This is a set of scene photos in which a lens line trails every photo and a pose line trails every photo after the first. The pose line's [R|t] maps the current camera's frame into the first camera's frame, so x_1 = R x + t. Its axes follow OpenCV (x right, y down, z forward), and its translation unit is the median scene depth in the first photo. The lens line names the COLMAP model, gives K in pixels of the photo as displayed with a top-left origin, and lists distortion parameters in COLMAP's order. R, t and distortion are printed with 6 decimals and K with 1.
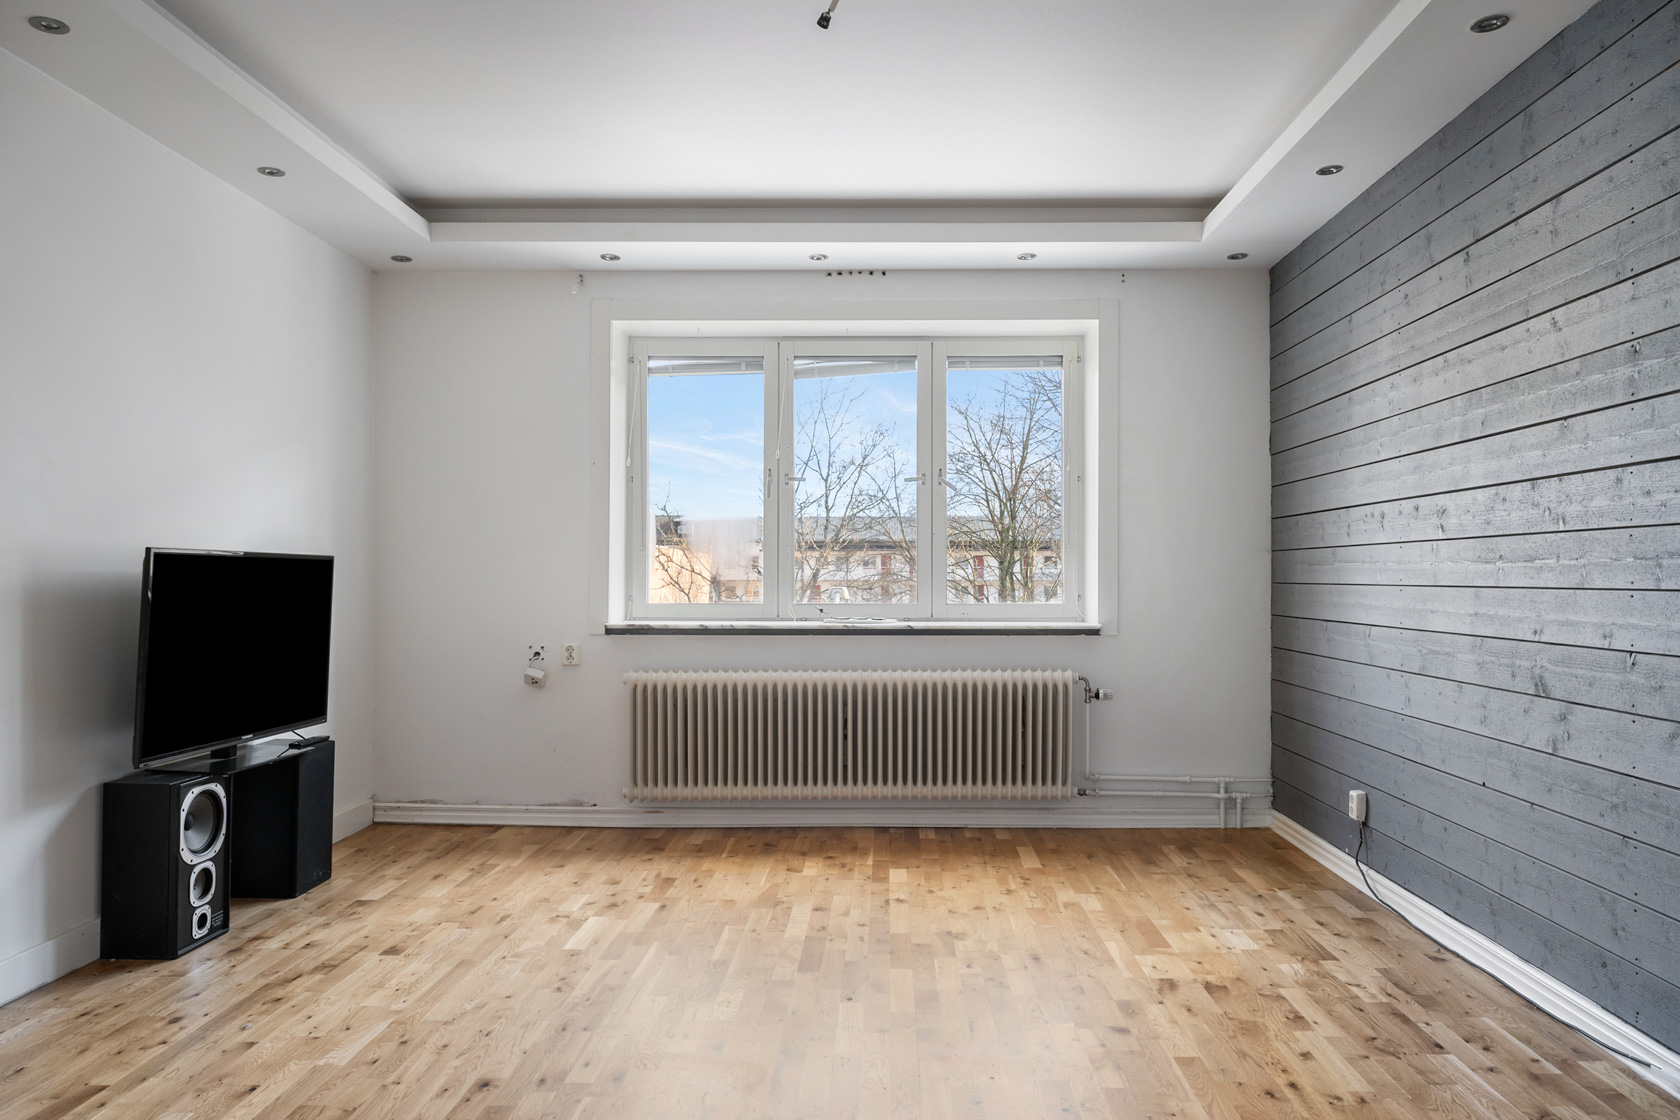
lens RADIAL K [[1140.9, 0, 859.9], [0, 1140.9, 566.7], [0, 0, 1]] dist [0.000625, -0.002261]
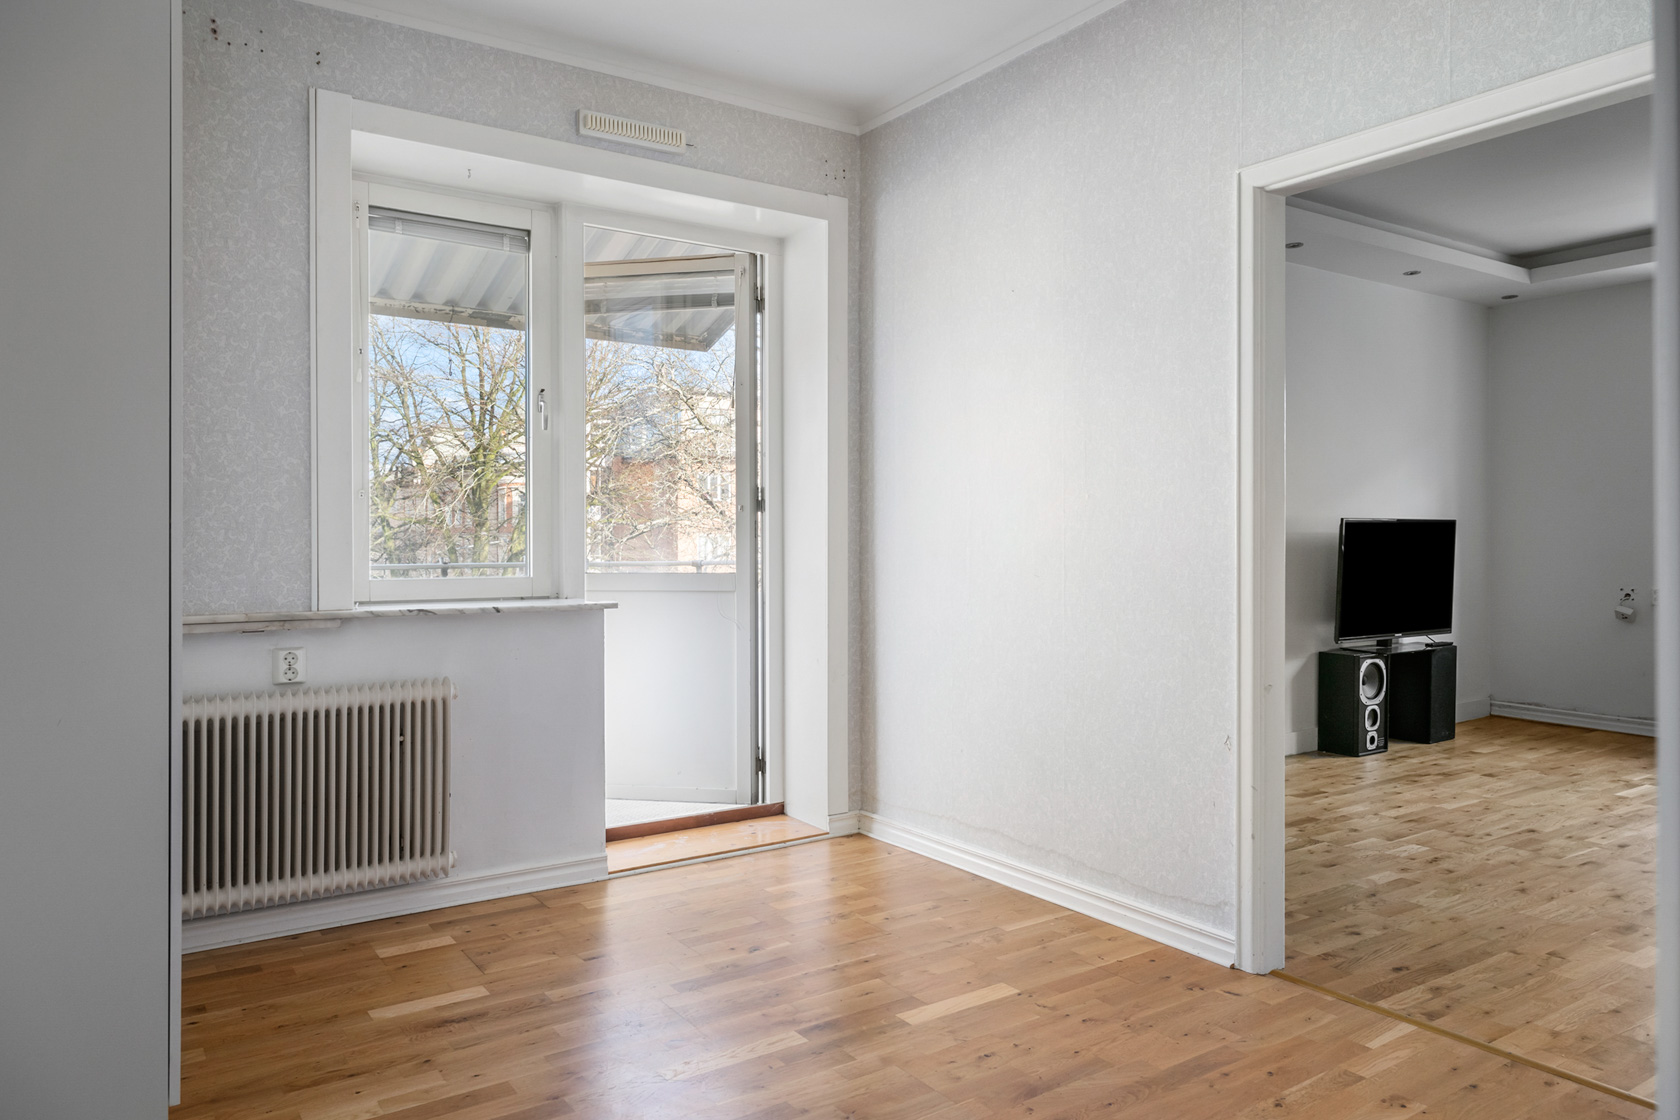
lens RADIAL K [[1140.9, 0, 859.9], [0, 1140.9, 566.7], [0, 0, 1]] dist [0.000625, -0.002261]
pose [[0.590228, 0.011682, -0.807152, 0.329097], [0.017012, 0.999493, 0.026906, -0.002561], [0.807057, -0.029612, 0.589730, -0.588468]]
